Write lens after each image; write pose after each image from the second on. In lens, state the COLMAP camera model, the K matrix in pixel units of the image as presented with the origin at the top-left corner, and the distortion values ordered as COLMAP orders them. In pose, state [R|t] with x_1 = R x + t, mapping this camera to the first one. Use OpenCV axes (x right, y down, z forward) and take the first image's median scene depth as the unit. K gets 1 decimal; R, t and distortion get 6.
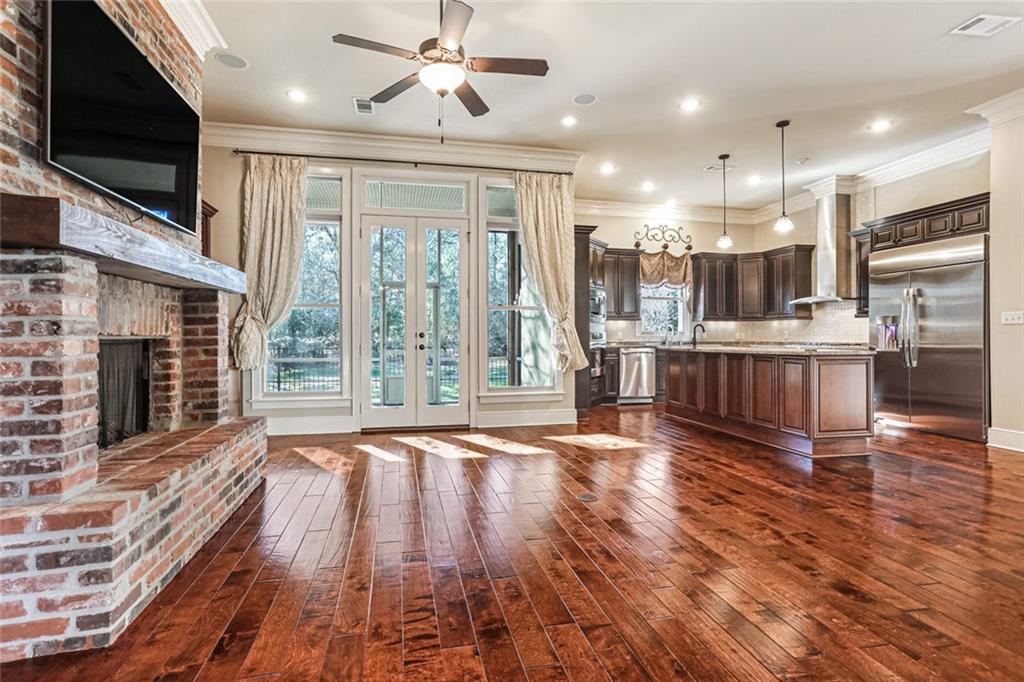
lens RADIAL K [[499.1, 0, 508.8], [0, 499.1, 337.9], [0, 0, 1]] dist [-0.003919, 0.000268]
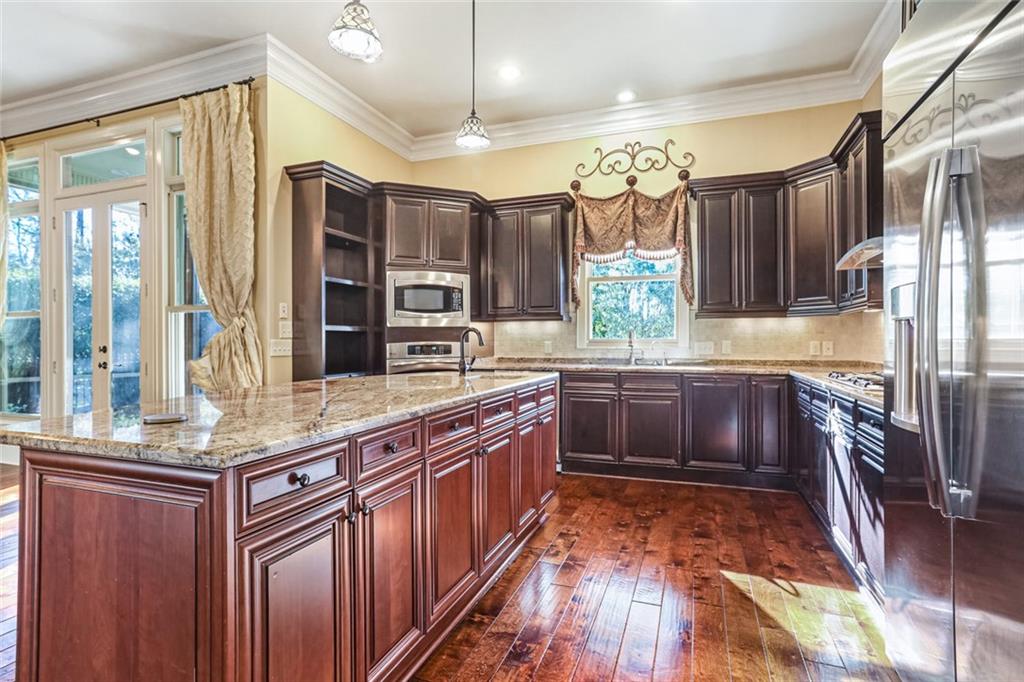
lens RADIAL K [[499.1, 0, 515.3], [0, 499.1, 333.1], [0, 0, 1]] dist [-0.003919, 0.000268]
pose [[0.838186, -0.005260, -0.545359, 0.502882], [0.000953, 0.999966, -0.008180, -0.015598], [0.545383, 0.006336, 0.838163, 0.485485]]
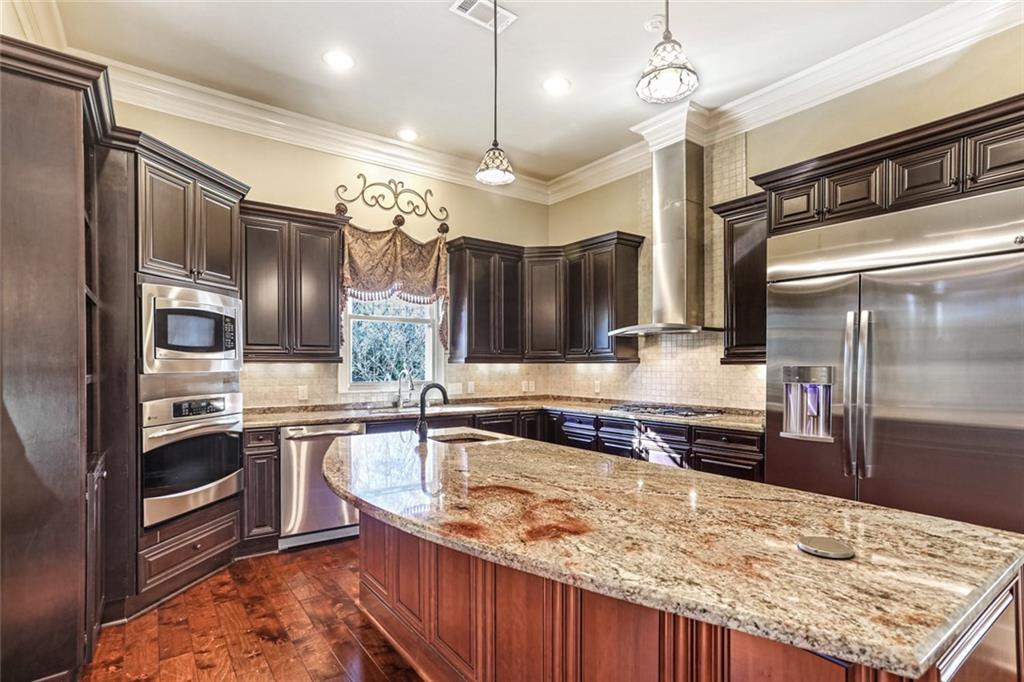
lens RADIAL K [[499.1, 0, 495.5], [0, 499.1, 370.8], [0, 0, 1]] dist [-0.003919, 0.000268]
pose [[0.930920, -0.002456, 0.365215, 0.217491], [-0.002573, 0.999909, 0.013280, -0.032438], [-0.365214, -0.013303, 0.930828, 0.473667]]
